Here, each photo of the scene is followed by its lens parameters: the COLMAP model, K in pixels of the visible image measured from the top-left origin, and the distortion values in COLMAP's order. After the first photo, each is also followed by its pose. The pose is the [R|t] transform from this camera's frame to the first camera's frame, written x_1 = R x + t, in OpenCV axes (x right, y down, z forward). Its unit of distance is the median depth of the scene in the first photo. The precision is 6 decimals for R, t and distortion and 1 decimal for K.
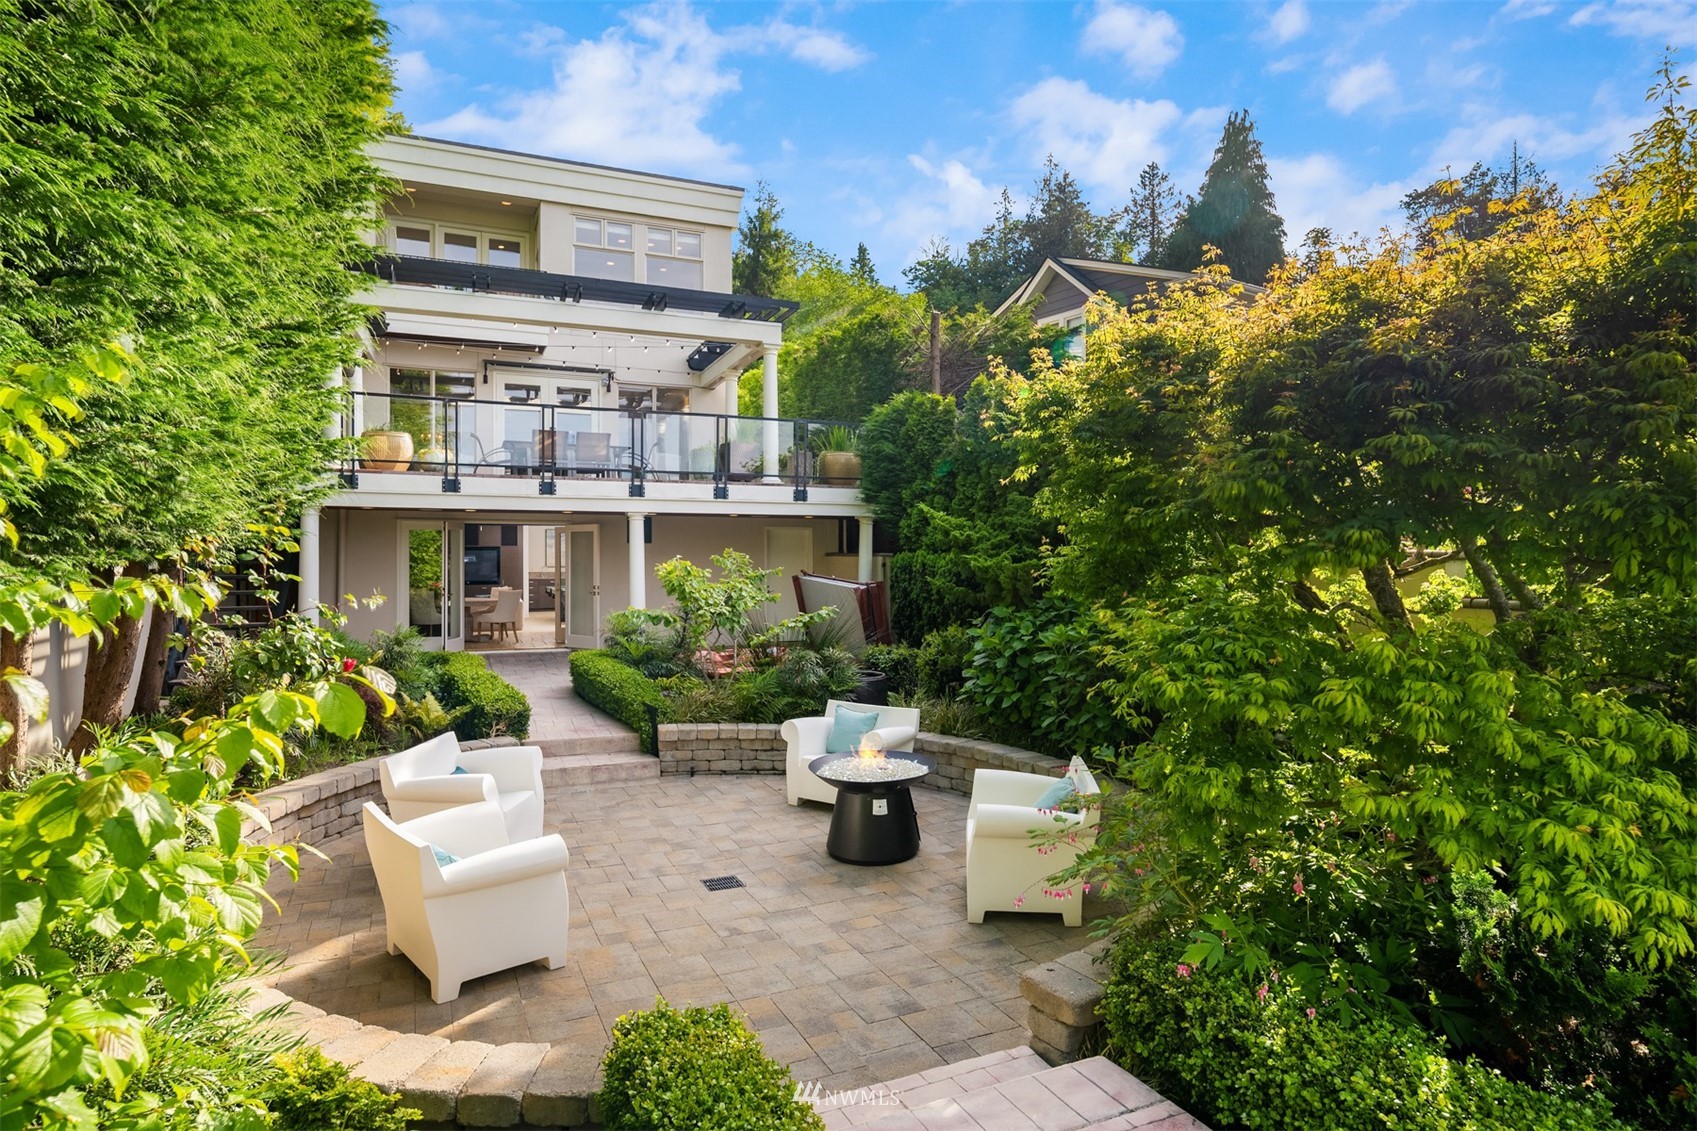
lens RADIAL K [[1025.9, 0, 848.5], [0, 1025.9, 565.5], [0, 0, 1]] dist [-0.002319, 0.001500]
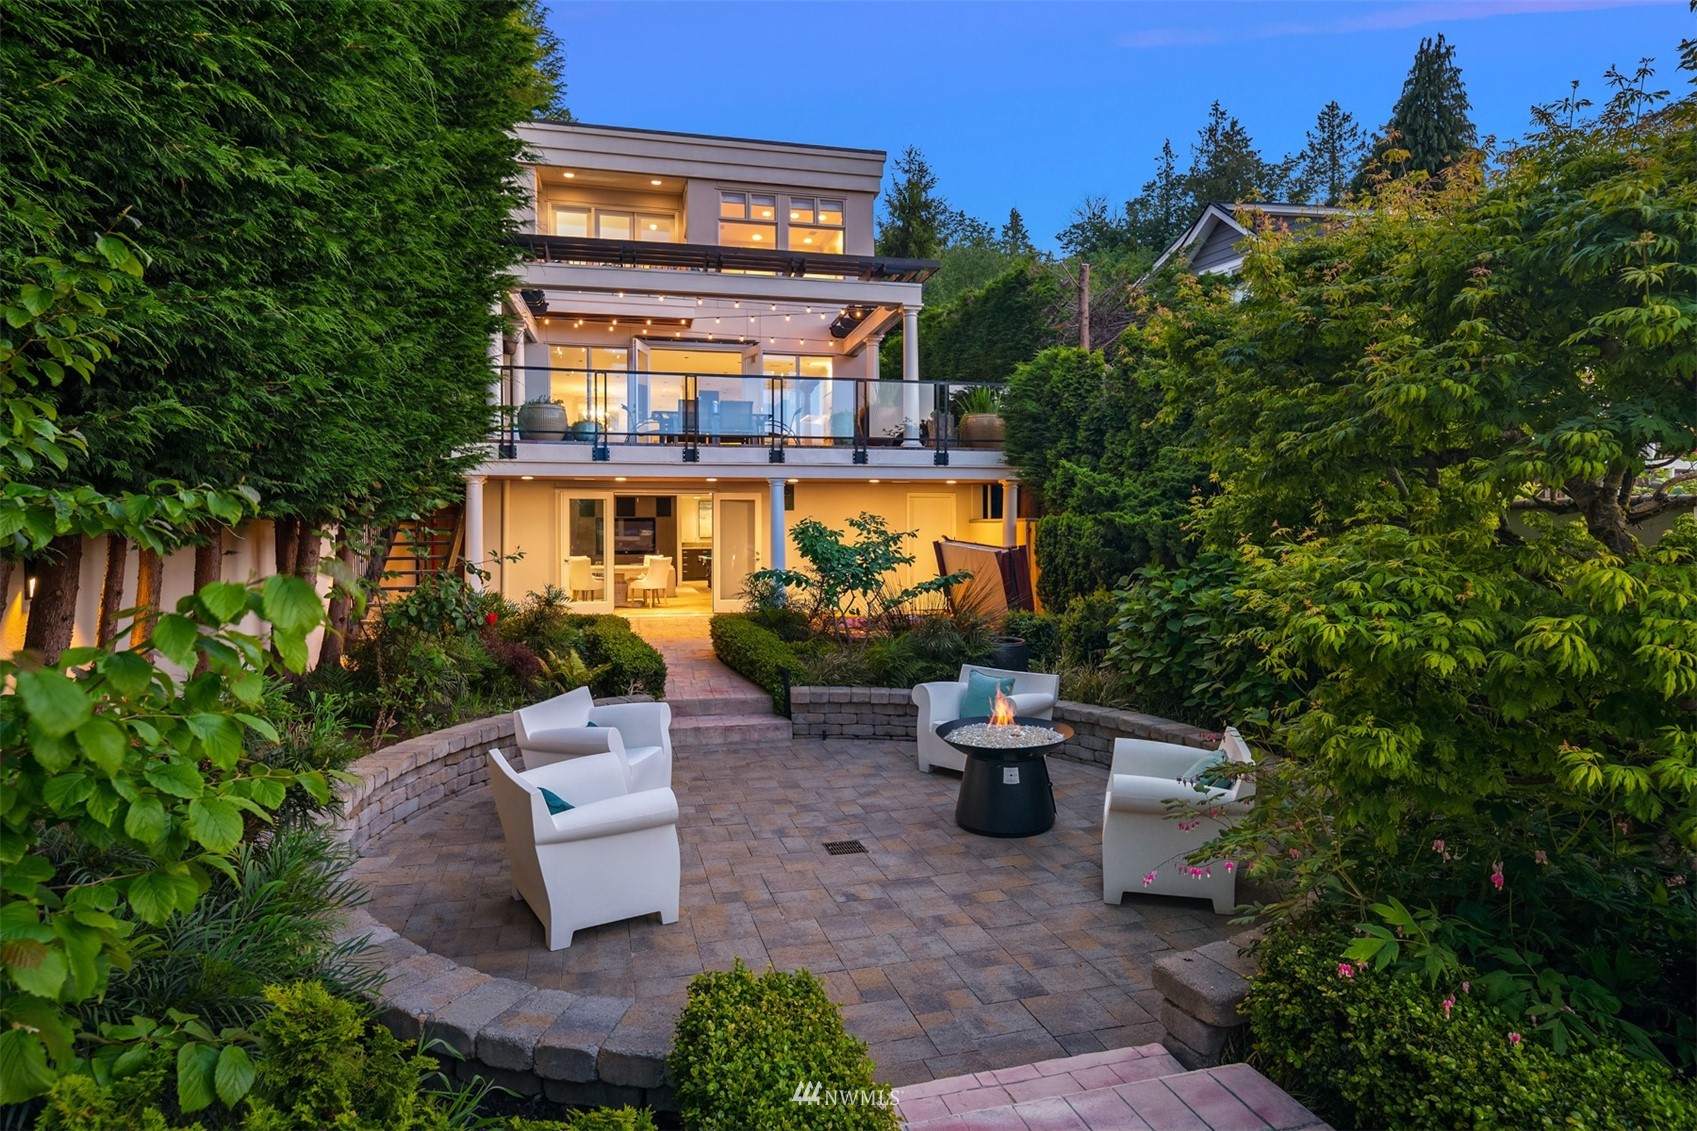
lens RADIAL K [[978.2, 0, 848.5], [0, 978.2, 565.5], [0, 0, 1]] dist [0.000355, -0.008109]
pose [[0.983578, -0.001923, -0.180471, 0.049311], [0.002919, 0.999982, 0.005254, 0.040494], [0.180458, -0.005695, 0.983566, 0.098832]]
